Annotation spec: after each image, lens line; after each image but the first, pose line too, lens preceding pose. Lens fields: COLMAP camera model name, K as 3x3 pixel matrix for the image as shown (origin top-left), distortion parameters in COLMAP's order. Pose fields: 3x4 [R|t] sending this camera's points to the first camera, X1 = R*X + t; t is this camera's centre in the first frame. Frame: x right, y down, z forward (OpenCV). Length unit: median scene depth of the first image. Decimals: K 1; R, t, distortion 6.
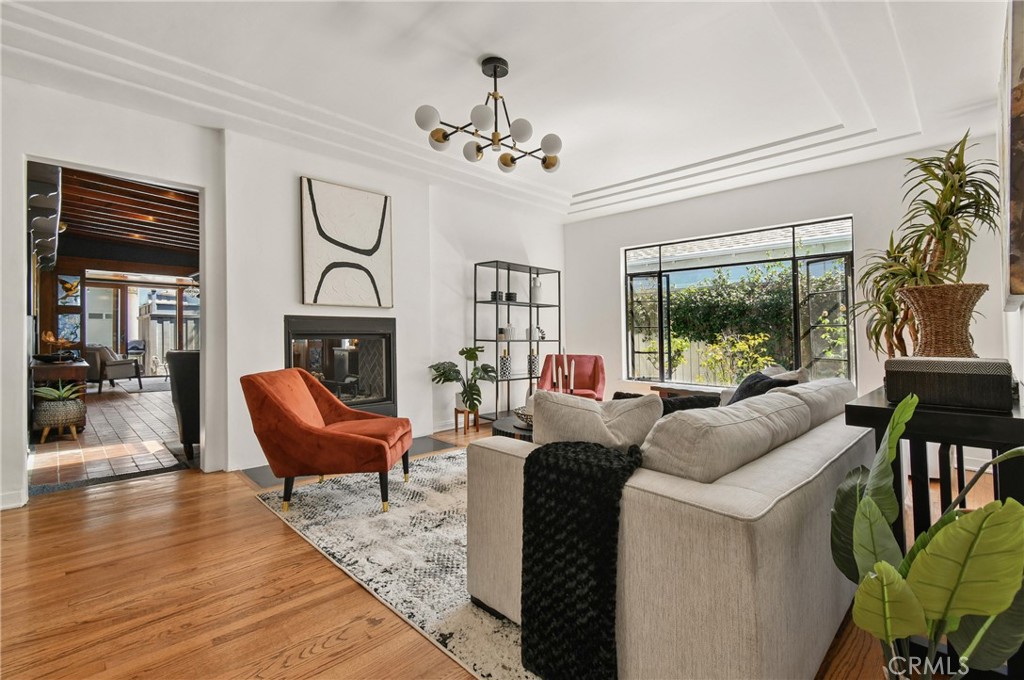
lens RADIAL K [[466.3, 0, 509.3], [0, 466.3, 334.1], [0, 0, 1]] dist [-0.000013, -0.000336]
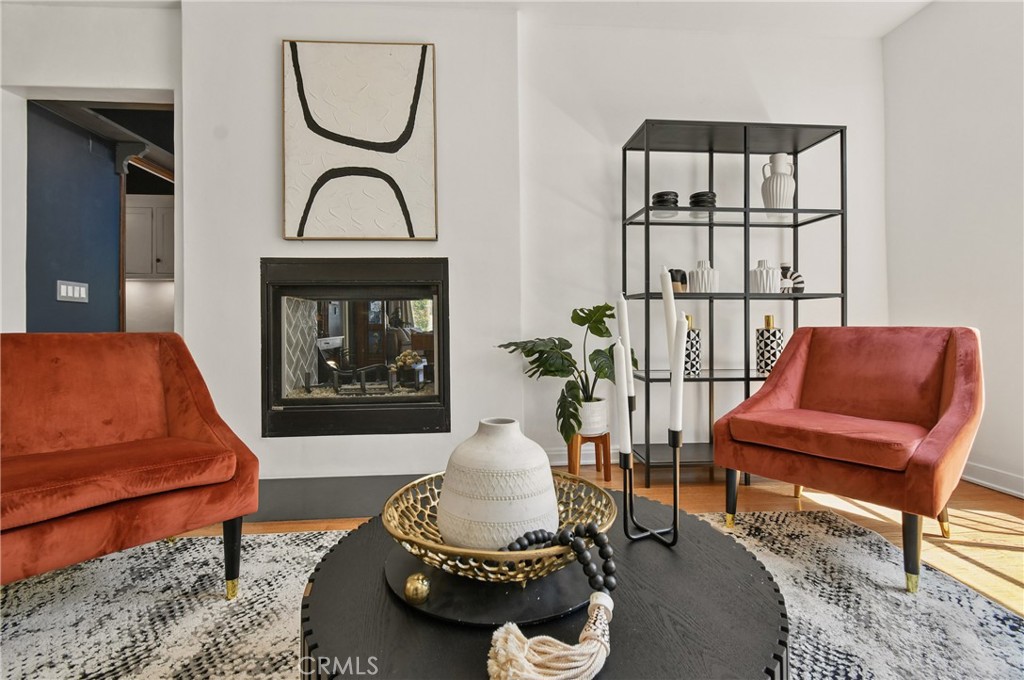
lens RADIAL K [[466.3, 0, 510.8], [0, 466.3, 333.8], [0, 0, 1]] dist [-0.000013, -0.000336]
pose [[0.769997, 0.005894, -0.638020, 0.167687], [0.006459, 0.999834, 0.017031, 0.045663], [0.638014, -0.017235, 0.769832, 0.560728]]
